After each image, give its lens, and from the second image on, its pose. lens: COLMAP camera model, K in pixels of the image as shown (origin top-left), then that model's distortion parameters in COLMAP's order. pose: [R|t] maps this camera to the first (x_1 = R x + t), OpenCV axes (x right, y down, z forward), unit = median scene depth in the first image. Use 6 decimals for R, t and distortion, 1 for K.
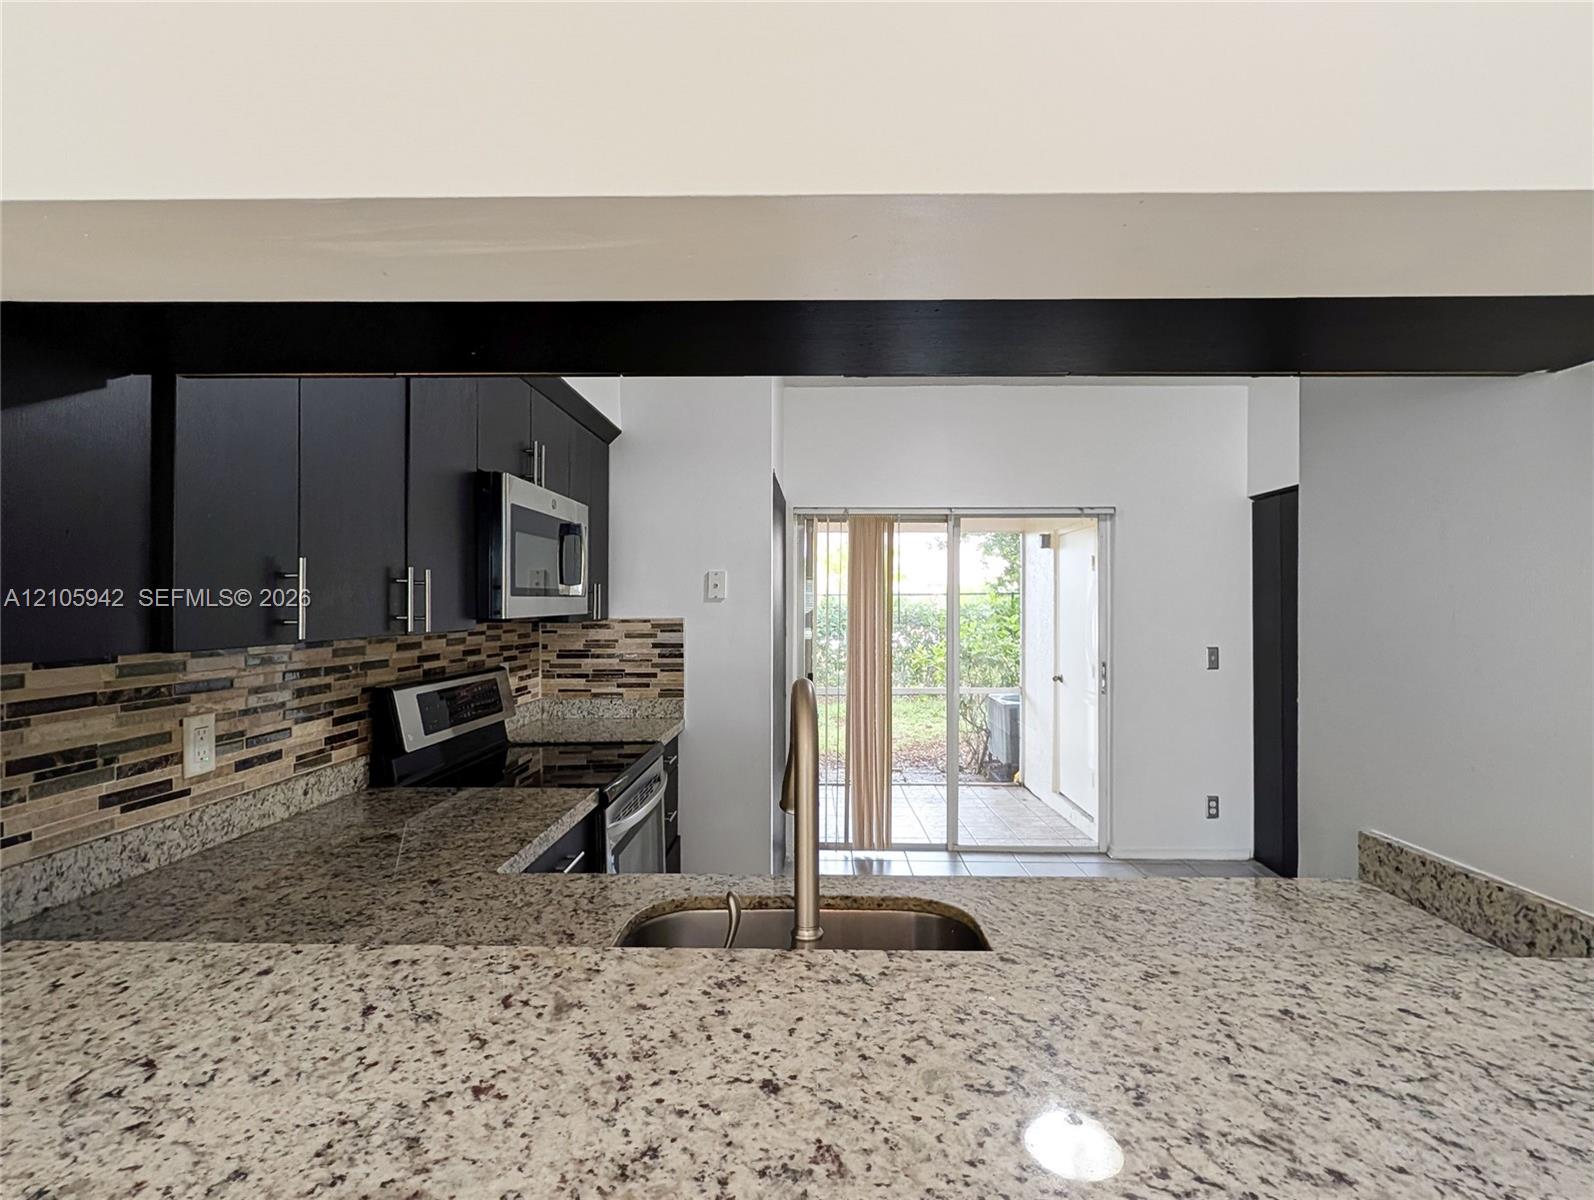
lens RADIAL K [[772.2, 0, 803.0], [0, 772.2, 614.2], [0, 0, 1]] dist [-0.000720, 0.000193]
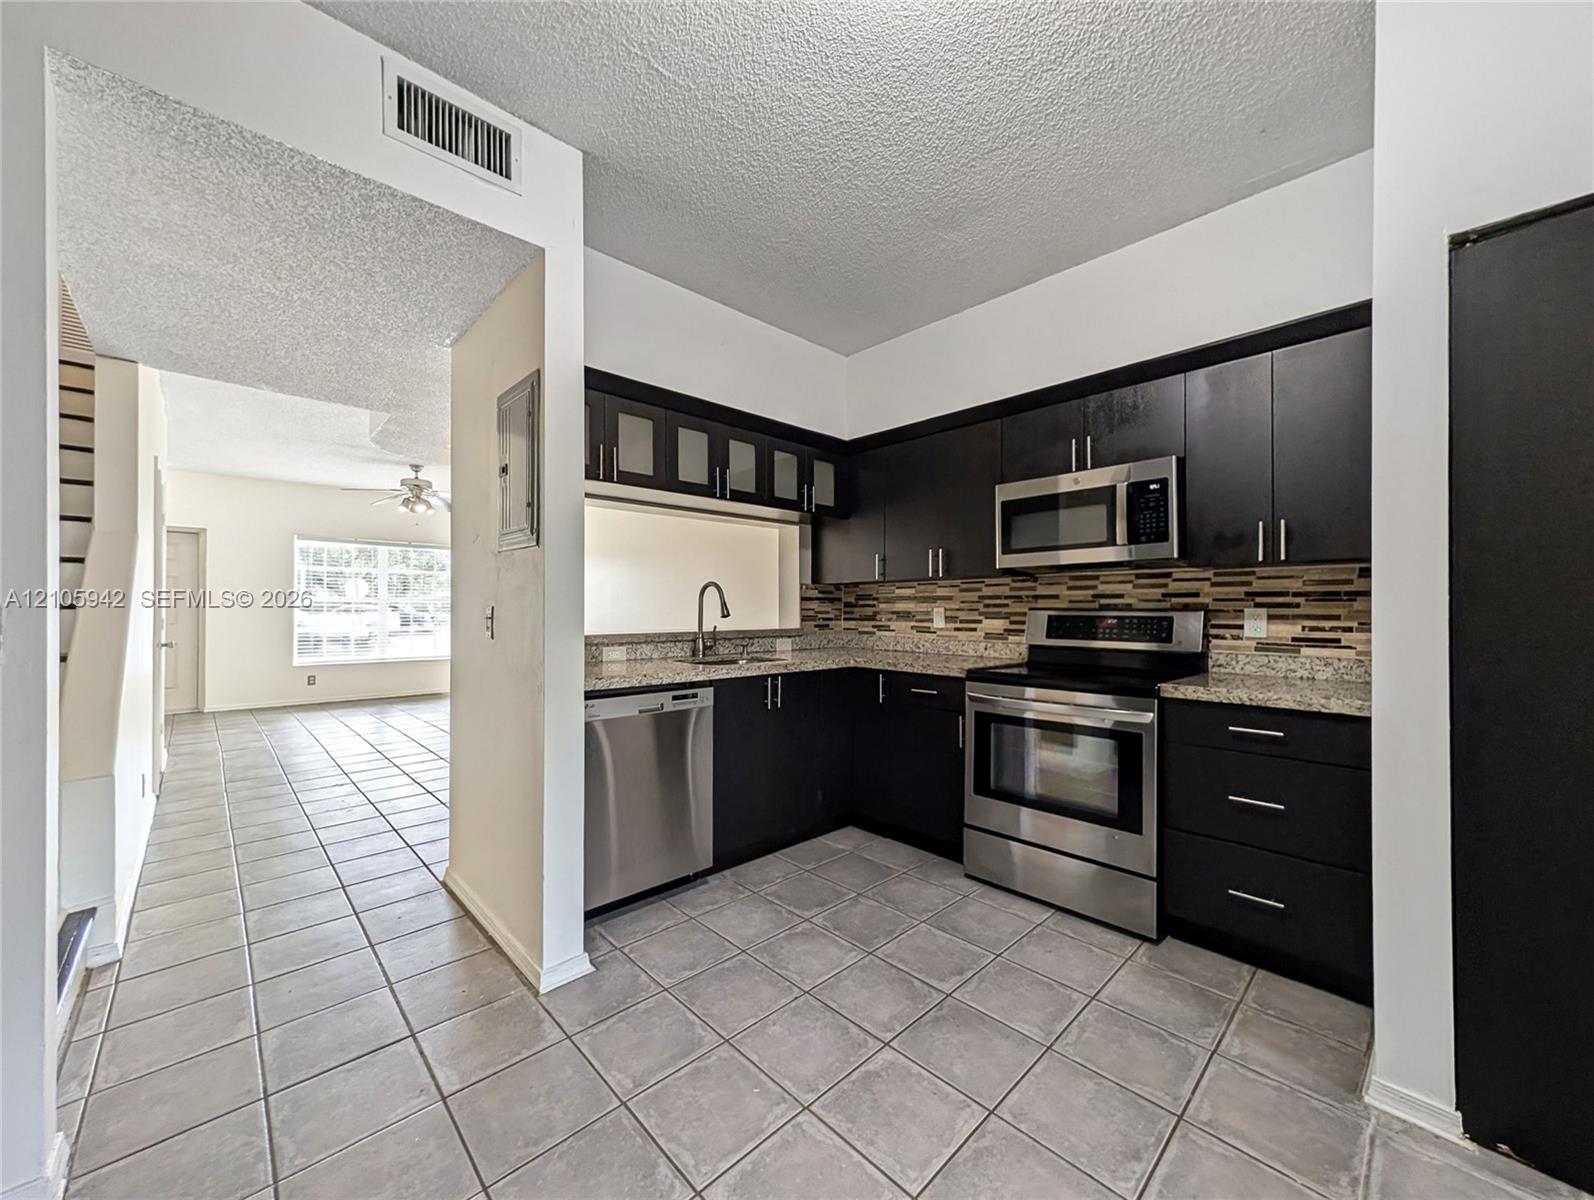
lens RADIAL K [[613.7, 0, 795.6], [0, 613.7, 607.5], [0, 0, 1]] dist [0.001761, 0.000195]
pose [[-0.712999, -0.004603, -0.701150, 1.072596], [-0.009058, 0.999955, 0.002646, 0.111252], [0.701106, 0.008237, -0.713009, 1.961358]]
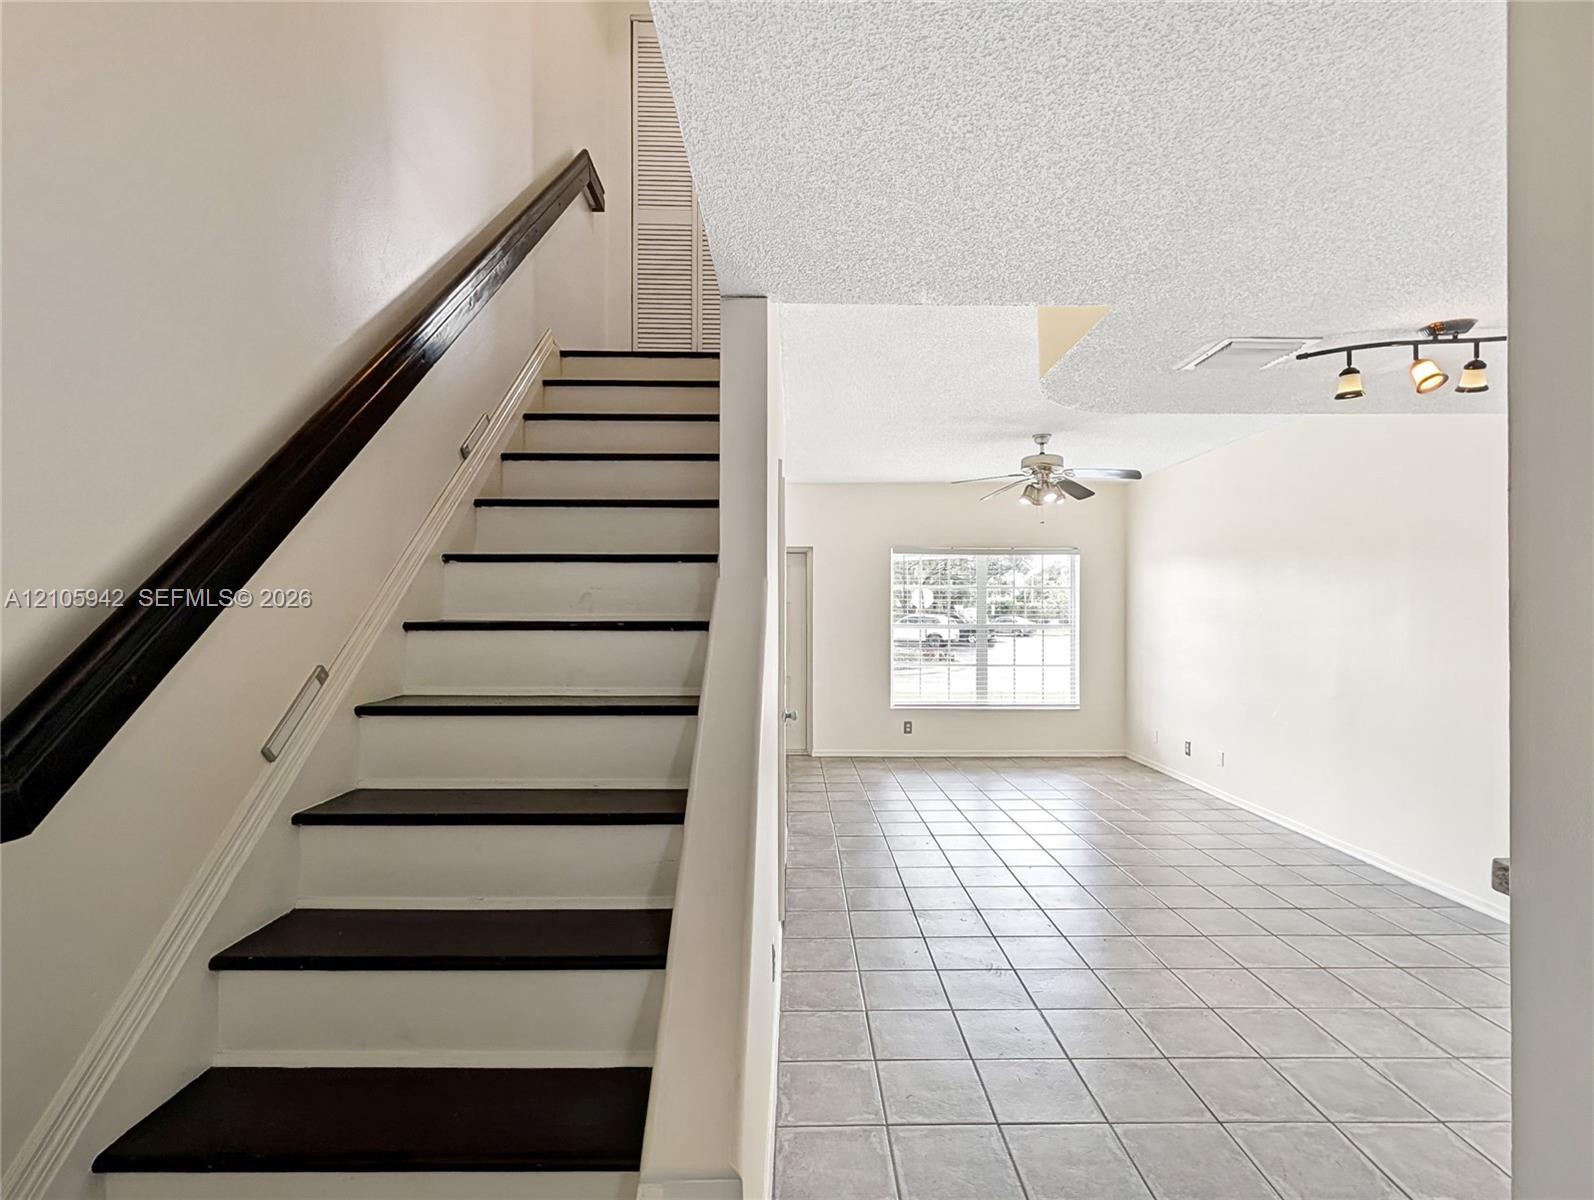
lens RADIAL K [[772.2, 0, 803.0], [0, 772.2, 614.2], [0, 0, 1]] dist [-0.000720, 0.000193]
pose [[-0.999871, -0.001393, -0.015978, 1.130721], [-0.001560, 0.999944, 0.010459, -0.016452], [0.015963, 0.010482, -0.999818, 0.852842]]
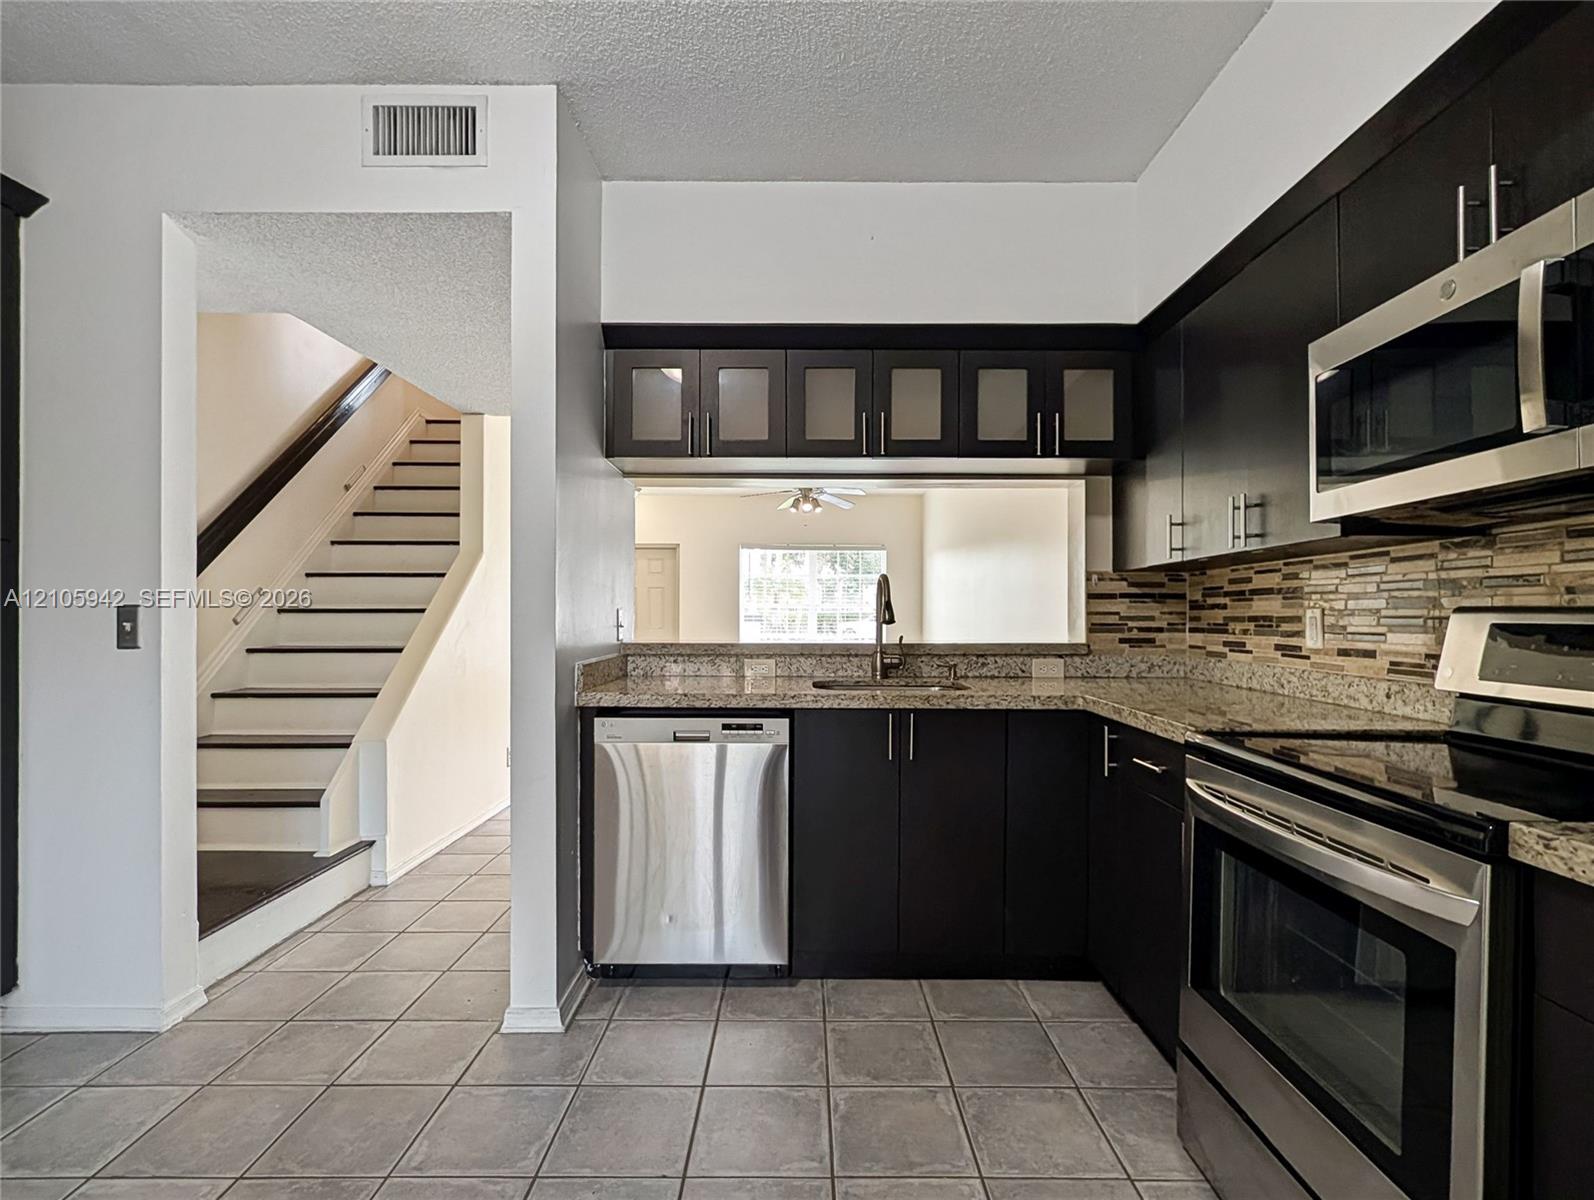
lens RADIAL K [[772.2, 0, 803.0], [0, 772.2, 614.2], [0, 0, 1]] dist [-0.000720, 0.000193]
pose [[-0.999880, -0.004210, -0.014922, 0.189532], [-0.004314, 0.999967, 0.006891, 0.116796], [0.014893, 0.006954, -0.999865, 2.118290]]
